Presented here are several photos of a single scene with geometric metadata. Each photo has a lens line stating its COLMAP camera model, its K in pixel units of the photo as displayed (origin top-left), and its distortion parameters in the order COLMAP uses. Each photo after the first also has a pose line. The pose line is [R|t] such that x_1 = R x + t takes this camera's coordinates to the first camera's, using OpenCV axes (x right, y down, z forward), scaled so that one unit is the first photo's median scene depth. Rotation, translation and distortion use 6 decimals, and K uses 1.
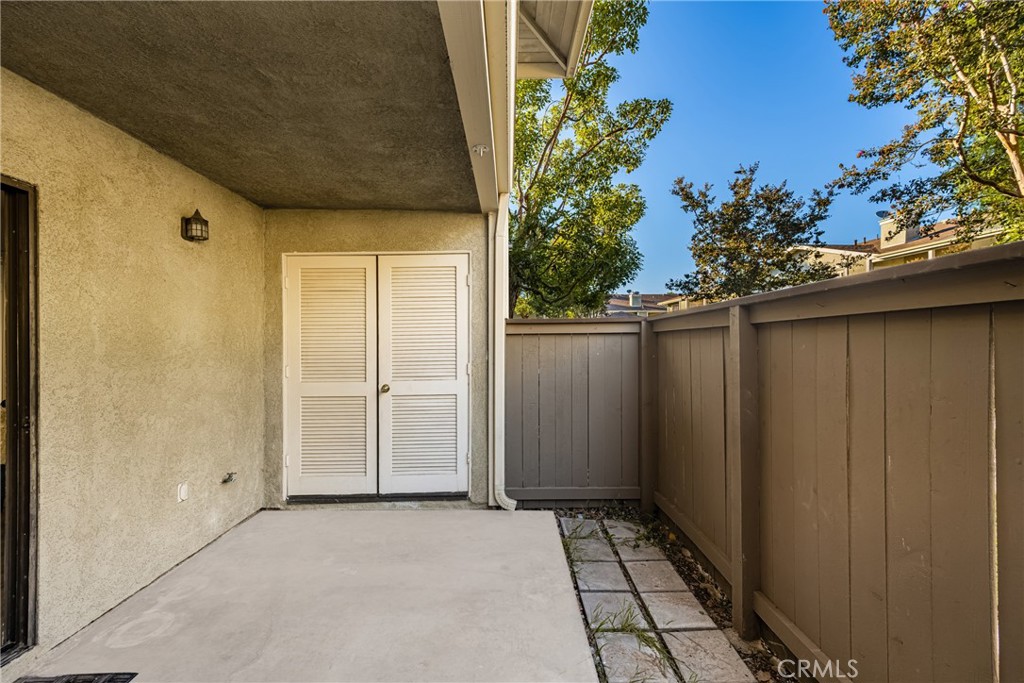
lens RADIAL K [[401.2, 0, 512.1], [0, 401.2, 345.8], [0, 0, 1]] dist [0.009945, -0.000256]
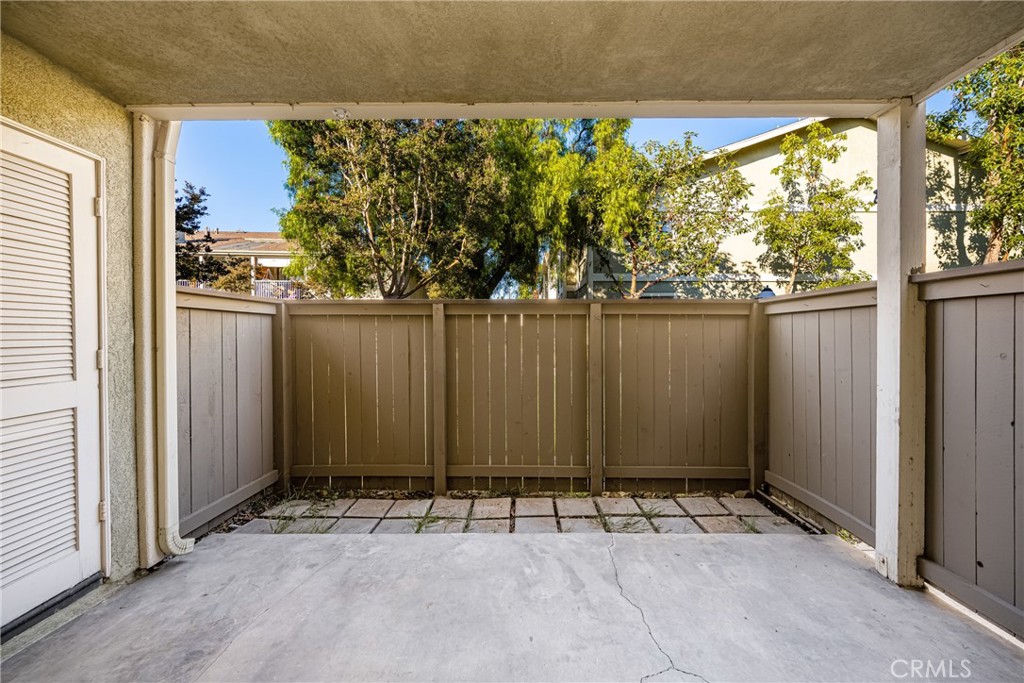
lens RADIAL K [[417.8, 0, 512.0], [0, 417.8, 341.5], [0, 0, 1]] dist [-0.000385, -0.000124]
pose [[0.029185, -0.008813, 0.999535, -0.702409], [0.008102, 0.999930, 0.008580, 0.030821], [-0.999541, 0.007848, 0.029254, 0.385377]]
